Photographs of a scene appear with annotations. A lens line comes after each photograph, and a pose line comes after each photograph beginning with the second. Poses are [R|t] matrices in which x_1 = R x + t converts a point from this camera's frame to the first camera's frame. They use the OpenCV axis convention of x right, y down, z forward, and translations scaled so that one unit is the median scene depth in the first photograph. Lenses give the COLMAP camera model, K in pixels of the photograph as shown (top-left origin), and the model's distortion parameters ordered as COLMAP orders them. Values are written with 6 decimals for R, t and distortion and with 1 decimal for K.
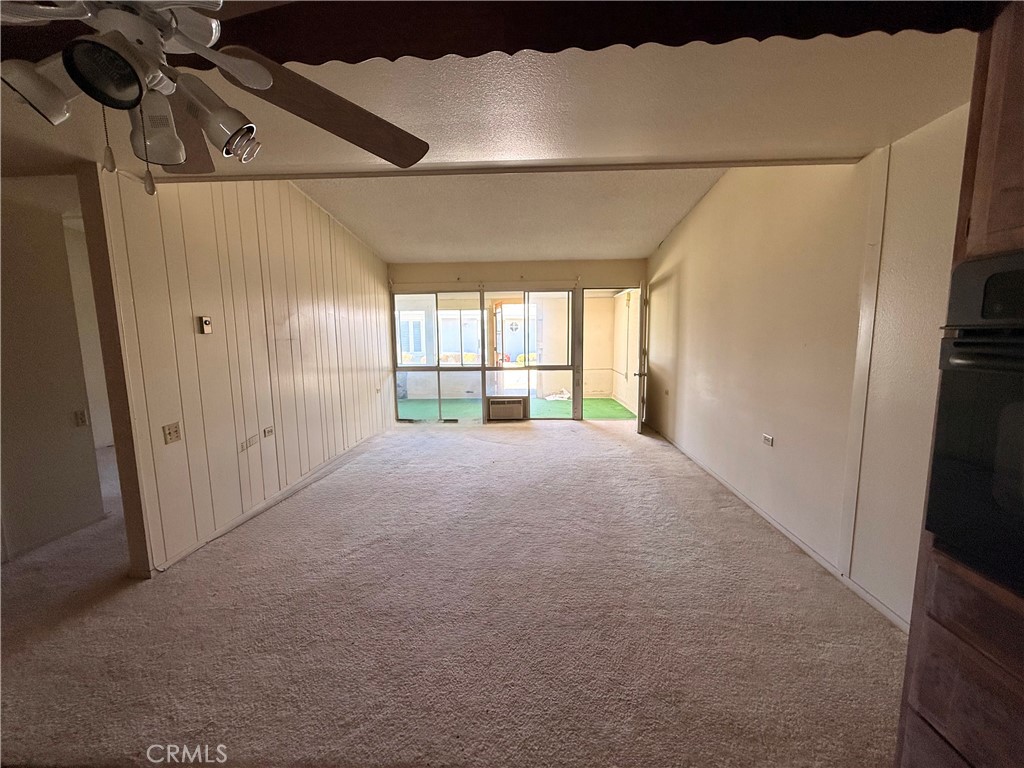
lens RADIAL K [[410.5, 0, 515.3], [0, 410.5, 384.7], [0, 0, 1]] dist [0.004621, -0.000063]
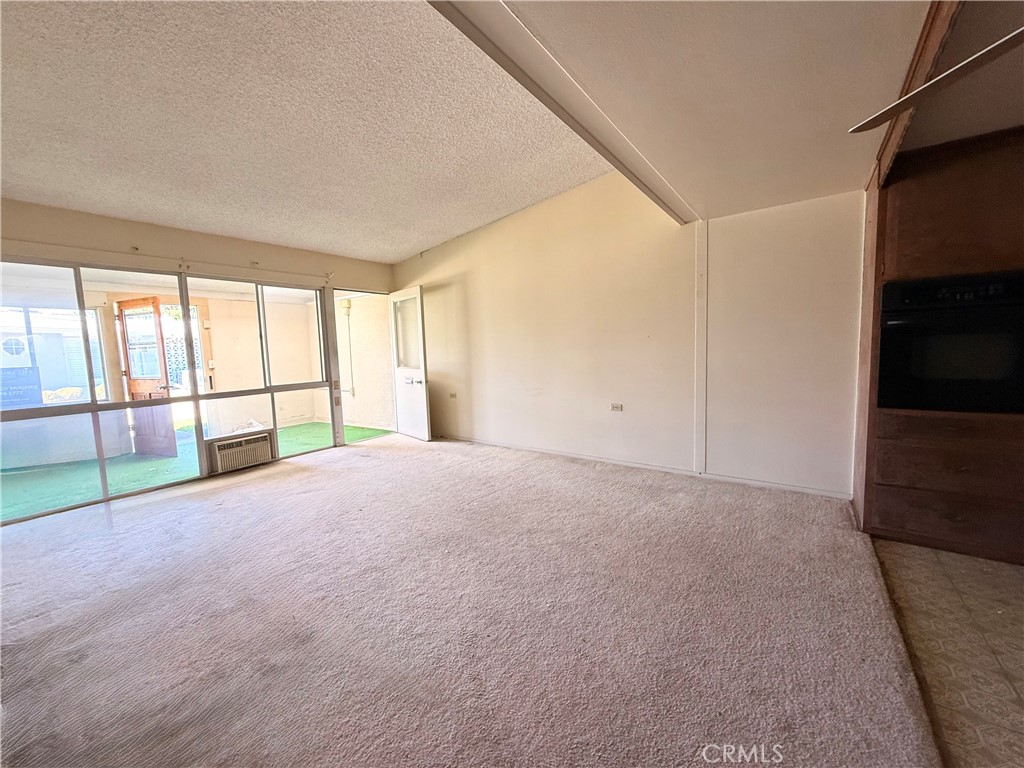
lens RADIAL K [[410.5, 0, 512.9], [0, 410.5, 381.7], [0, 0, 1]] dist [0.004621, -0.000063]
pose [[0.543168, -0.081099, 0.835698, -0.435947], [0.132297, 0.991158, 0.010197, -0.006618], [-0.829135, 0.105022, 0.549095, 0.314813]]
